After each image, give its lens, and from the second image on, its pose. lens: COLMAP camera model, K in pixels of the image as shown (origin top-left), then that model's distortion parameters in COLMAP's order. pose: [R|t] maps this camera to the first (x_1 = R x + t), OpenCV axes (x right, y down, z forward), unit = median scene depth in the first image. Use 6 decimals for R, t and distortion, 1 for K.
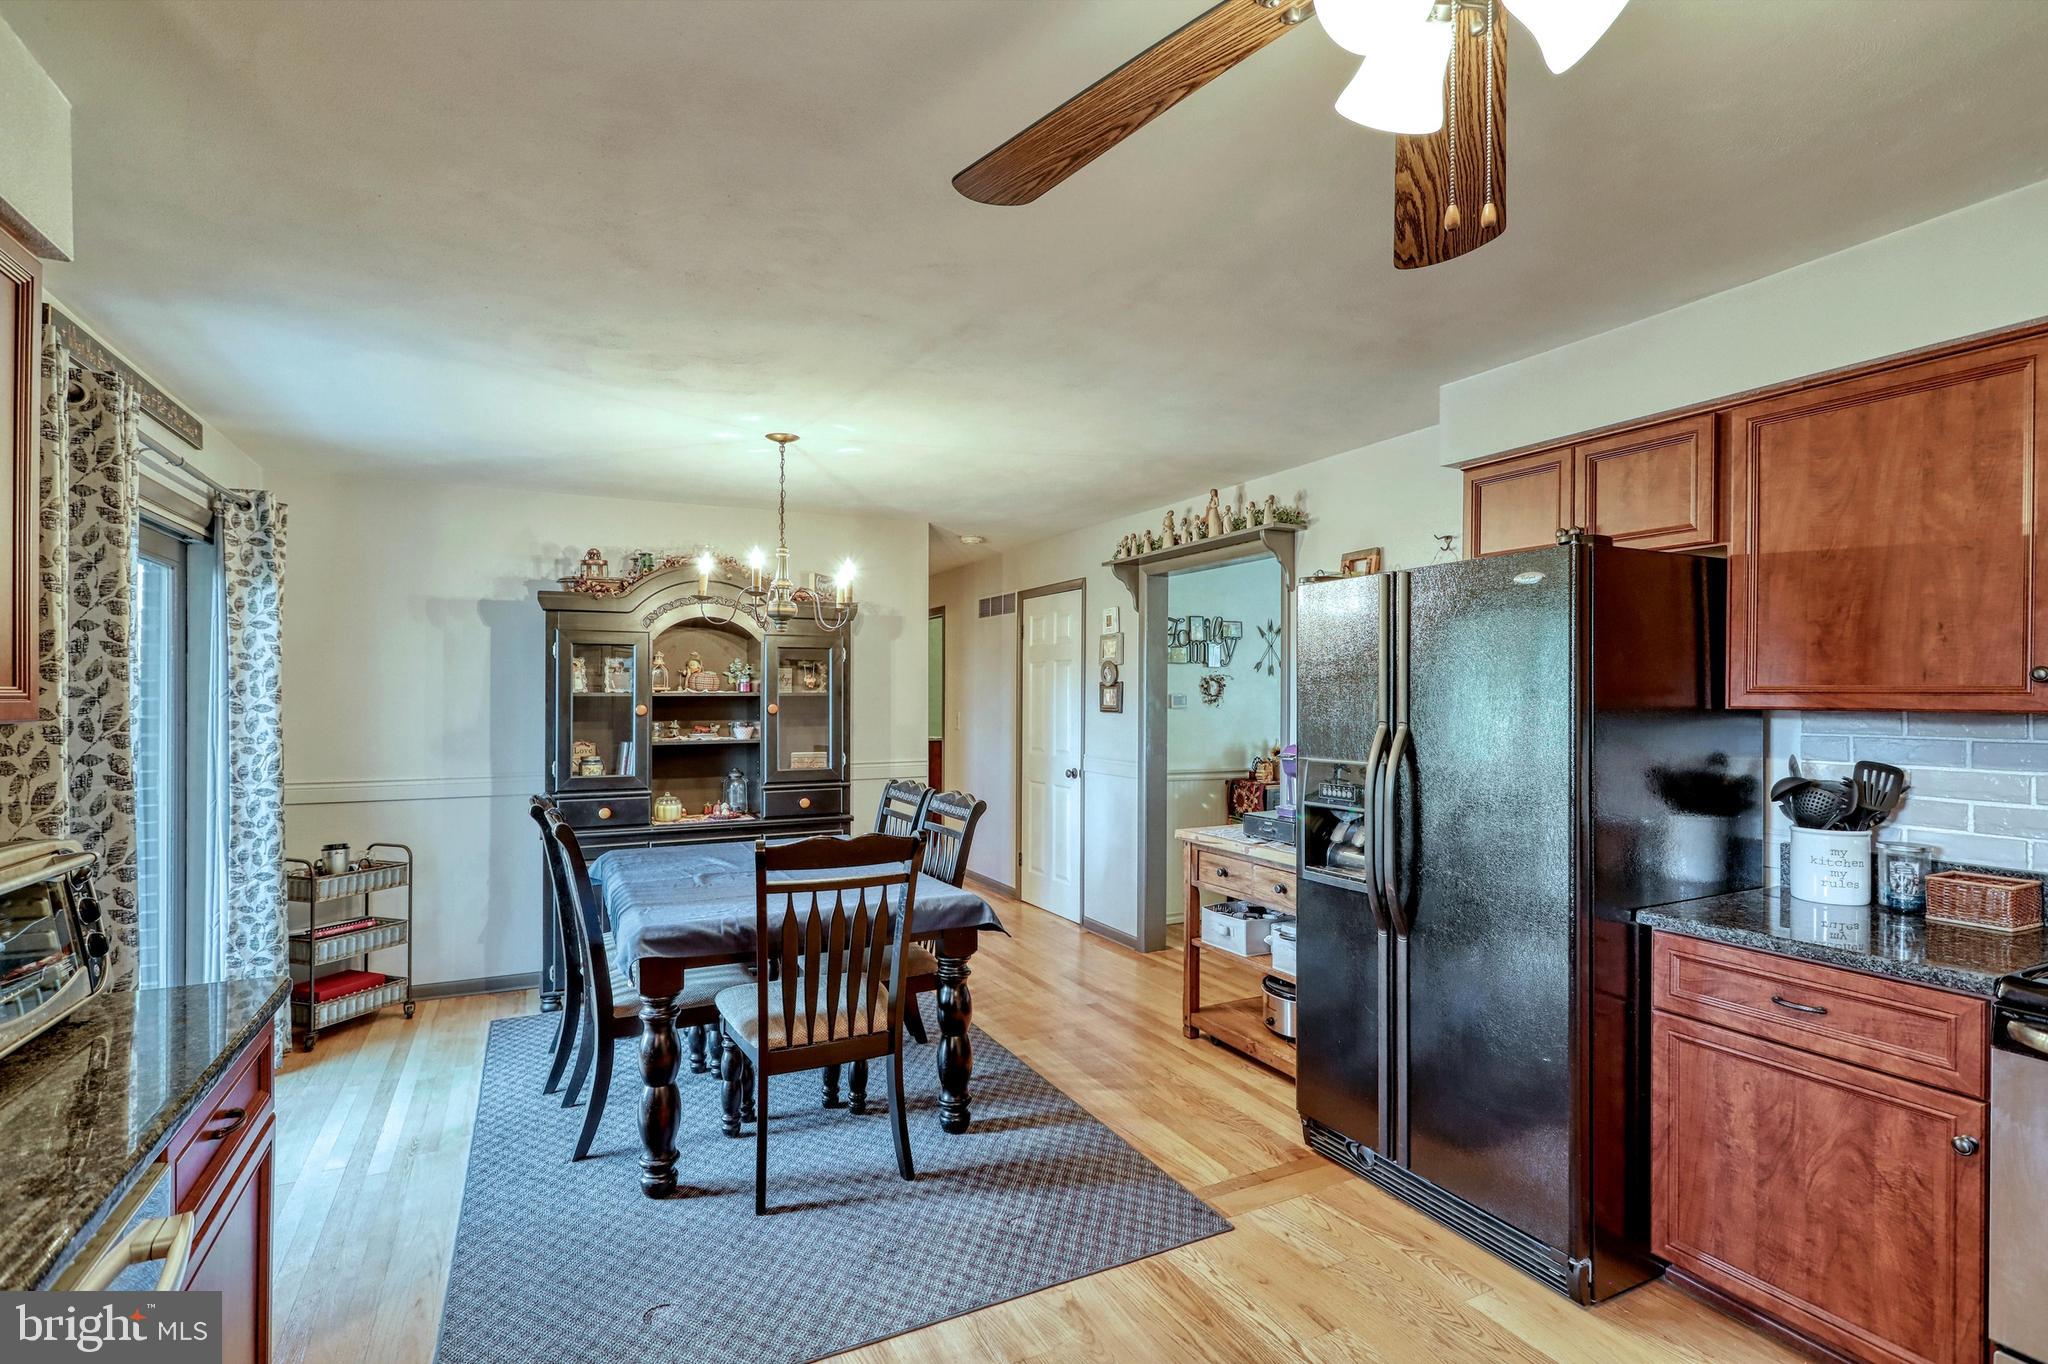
lens RADIAL K [[940.3, 0, 1026.3], [0, 940.3, 699.1], [0, 0, 1]] dist [0.005105, -0.000232]
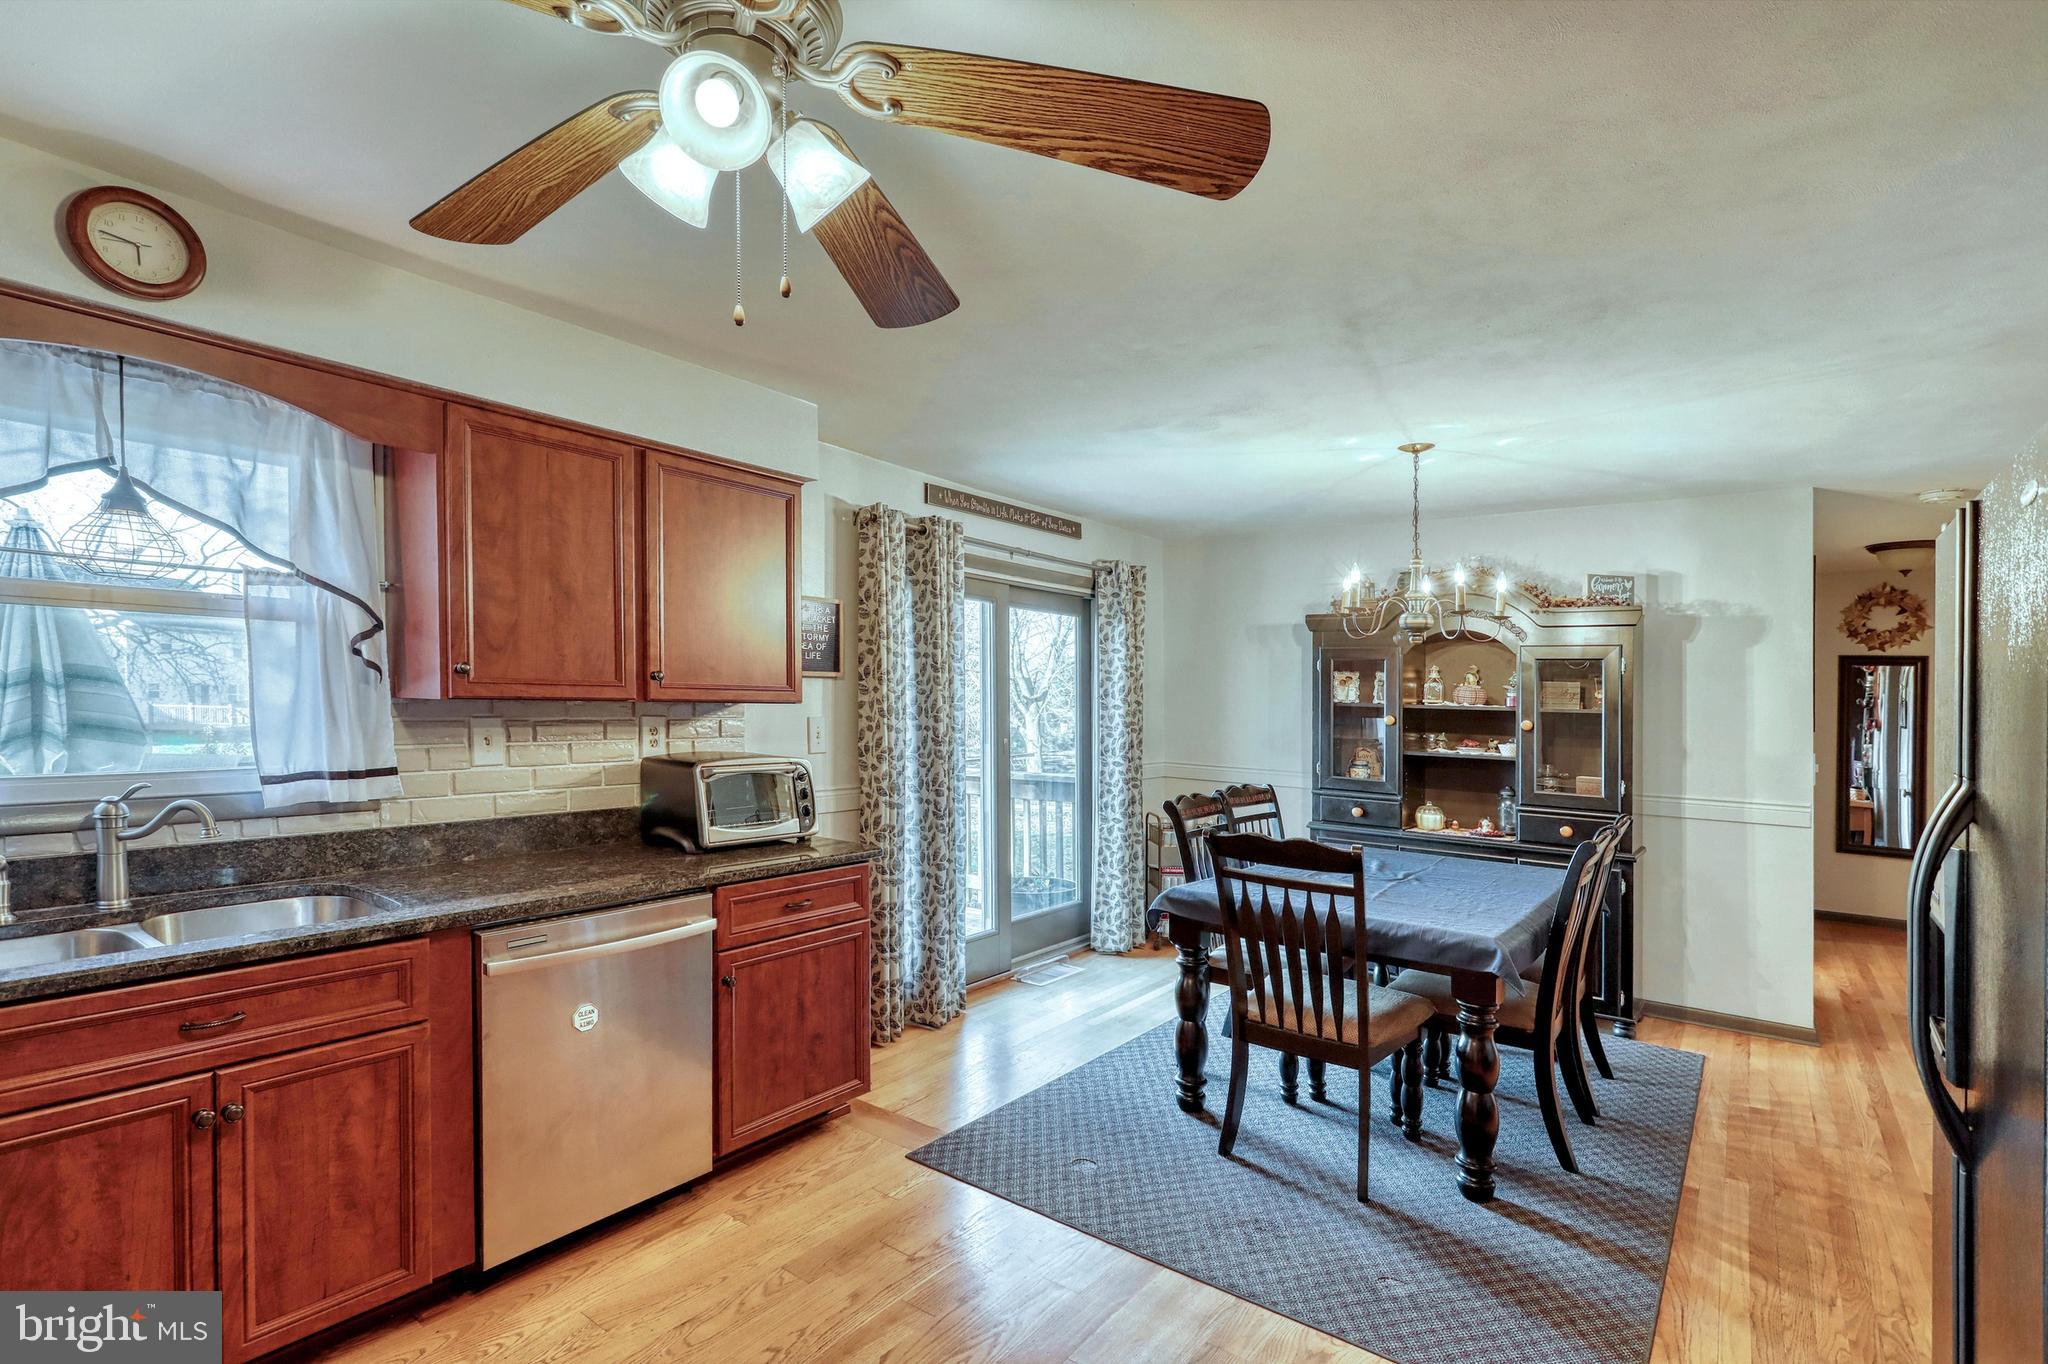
lens RADIAL K [[940.3, 0, 1072.1], [0, 940.3, 736.3], [0, 0, 1]] dist [0.005105, -0.000232]
pose [[0.496560, 0.052257, -0.866428, 0.331187], [-0.034103, 0.998590, 0.040683, -0.001661], [0.867332, 0.009347, 0.497642, 0.148810]]
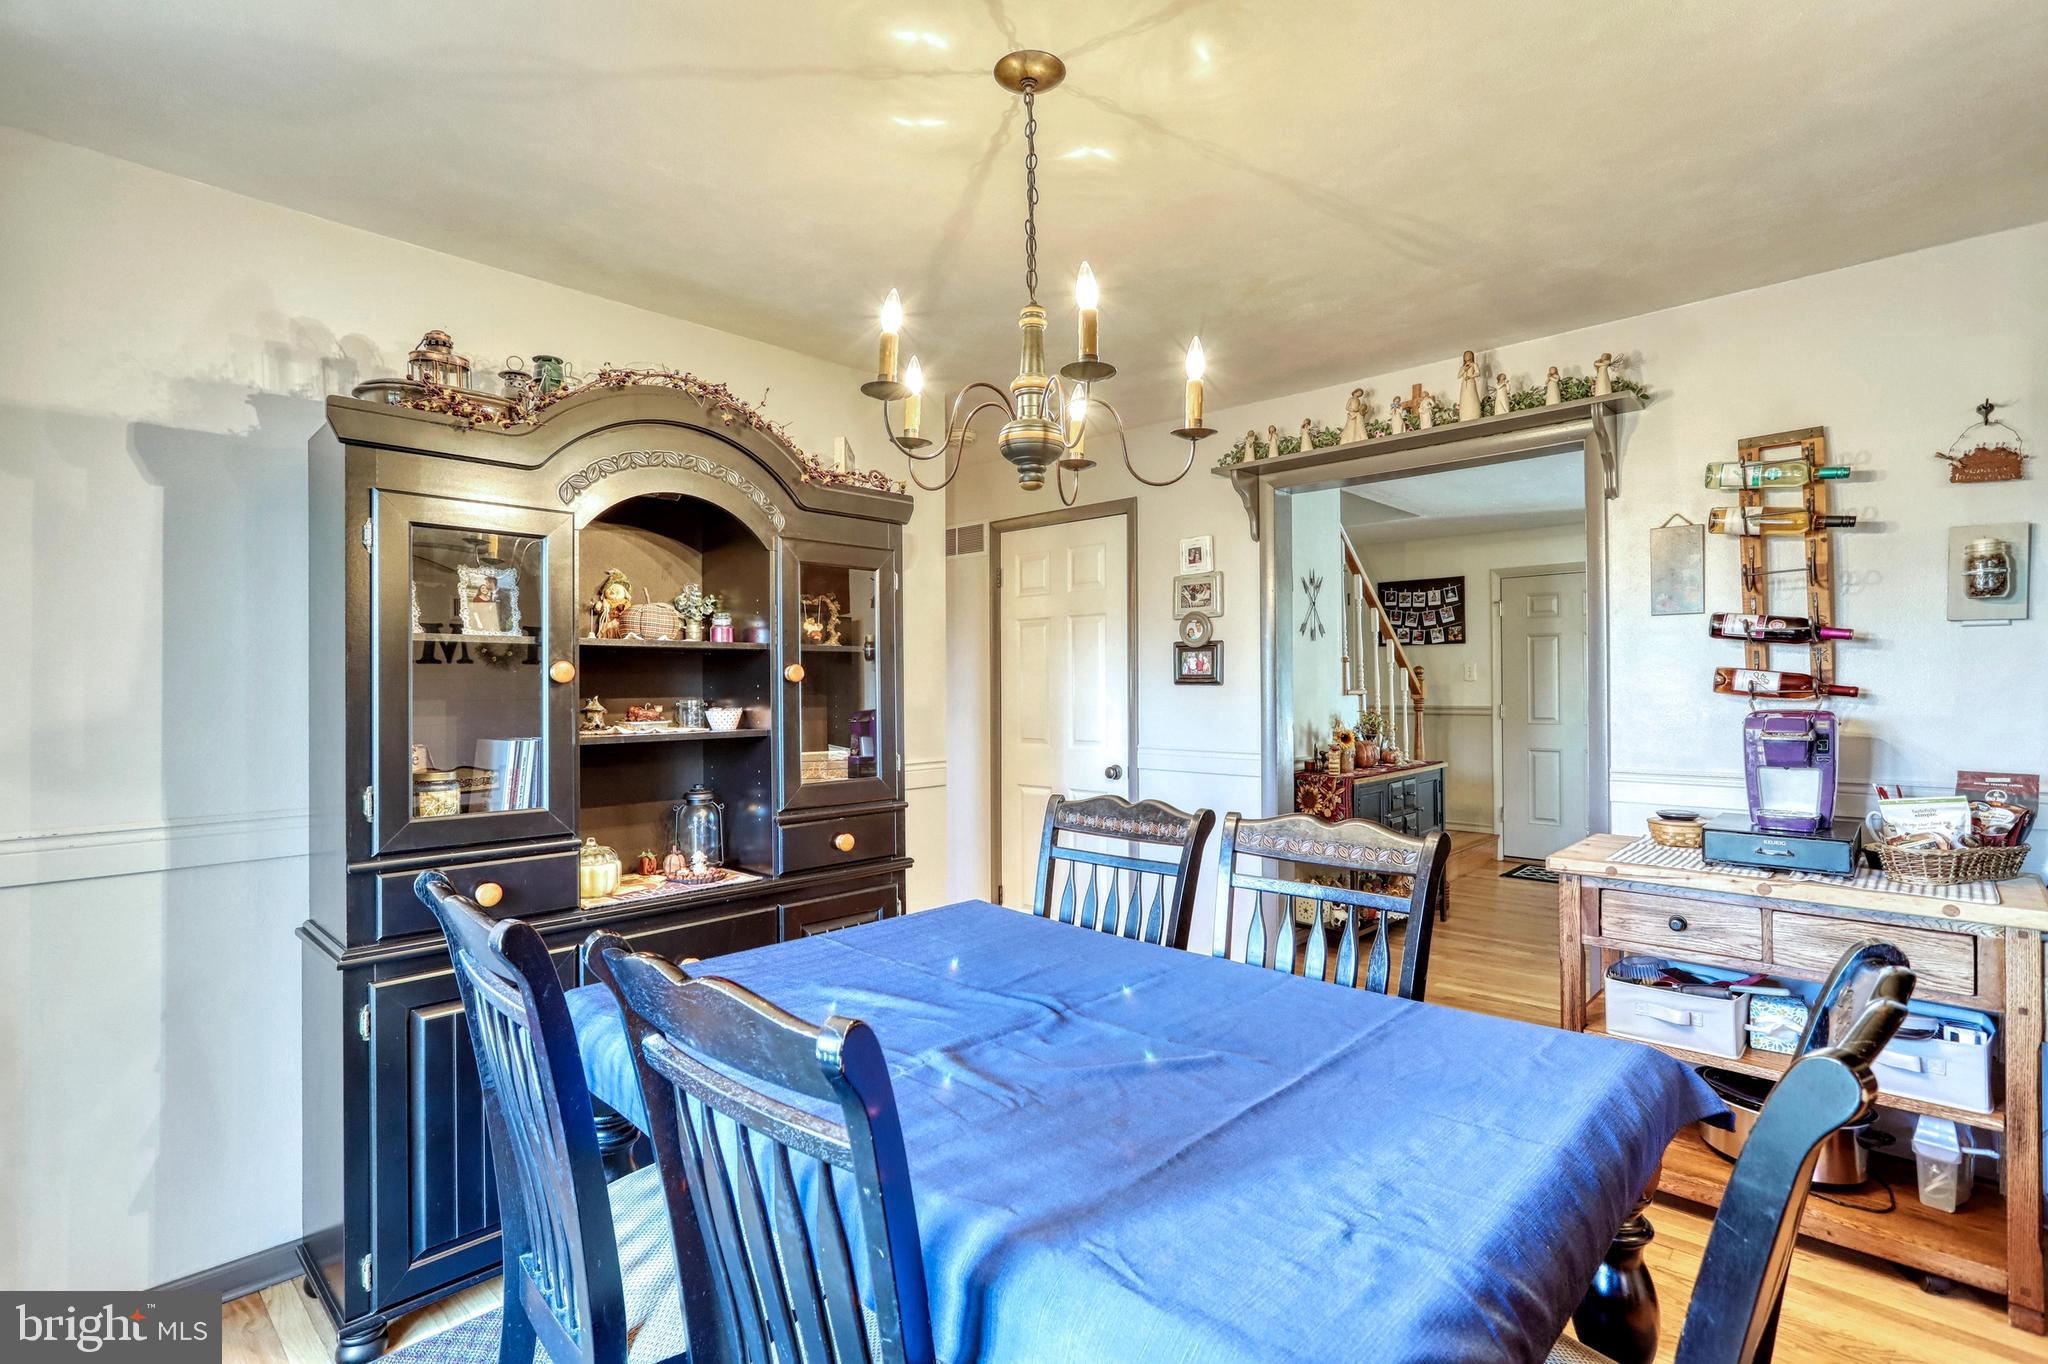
lens RADIAL K [[940.3, 0, 995.9], [0, 940.3, 685.7], [0, 0, 1]] dist [0.005105, -0.000232]
pose [[0.945208, -0.004589, 0.326437, -0.358769], [0.006937, 0.999958, -0.006029, 0.022817], [-0.326395, 0.007963, 0.945200, 0.474146]]
